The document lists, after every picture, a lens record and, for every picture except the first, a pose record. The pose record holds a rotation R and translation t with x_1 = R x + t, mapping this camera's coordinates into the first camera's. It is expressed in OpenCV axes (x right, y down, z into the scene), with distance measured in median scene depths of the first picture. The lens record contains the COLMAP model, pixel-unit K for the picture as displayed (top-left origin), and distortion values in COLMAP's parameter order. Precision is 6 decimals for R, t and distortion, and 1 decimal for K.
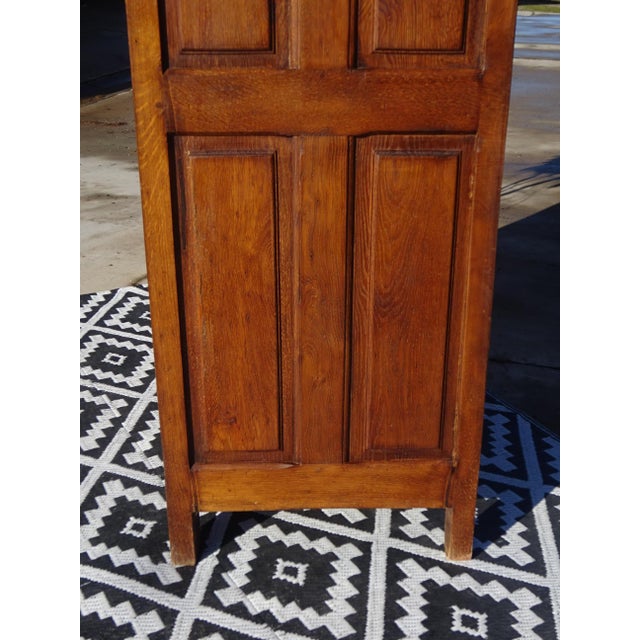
lens RADIAL K [[856.1, 0, 324.8], [0, 856.1, 316.8], [0, 0, 1]] dist [0.011901, 0.000000]
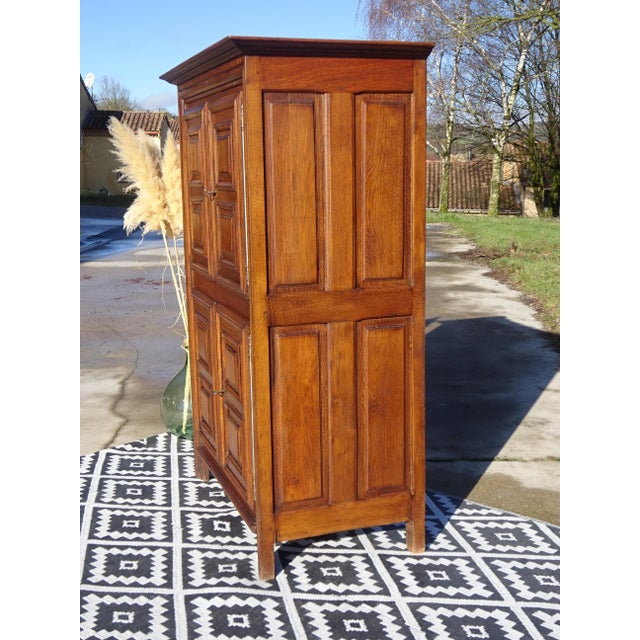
lens RADIAL K [[856.1, 0, 318.3], [0, 856.1, 323.1], [0, 0, 1]] dist [0.011901, 0.000000]
pose [[0.954151, -0.071584, 0.290641, -0.587749], [0.132391, 0.971770, -0.195282, 0.161334], [-0.268458, 0.224807, 0.936692, -0.793094]]
